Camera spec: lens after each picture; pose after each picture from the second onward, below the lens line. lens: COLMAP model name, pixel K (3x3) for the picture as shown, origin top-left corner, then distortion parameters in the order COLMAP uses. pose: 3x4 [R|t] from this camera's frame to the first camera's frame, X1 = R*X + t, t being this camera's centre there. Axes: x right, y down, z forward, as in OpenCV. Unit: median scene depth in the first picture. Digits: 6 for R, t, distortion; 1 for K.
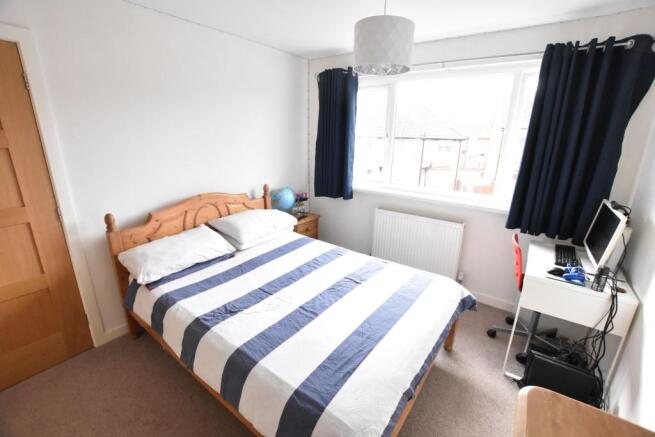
lens RADIAL K [[287.3, 0, 327.6], [0, 287.3, 216.6], [0, 0, 1]] dist [-0.026959, 0.003763]
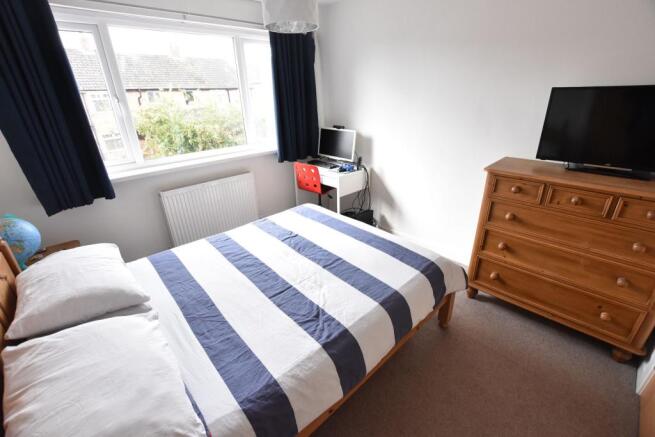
lens RADIAL K [[287.3, 0, 328.4], [0, 287.3, 218.9], [0, 0, 1]] dist [-0.026959, 0.003763]
pose [[0.177682, -0.417152, 0.891299, -0.735199], [0.304078, 0.884661, 0.353427, -0.152981], [-0.935930, 0.208227, 0.284035, 0.517892]]
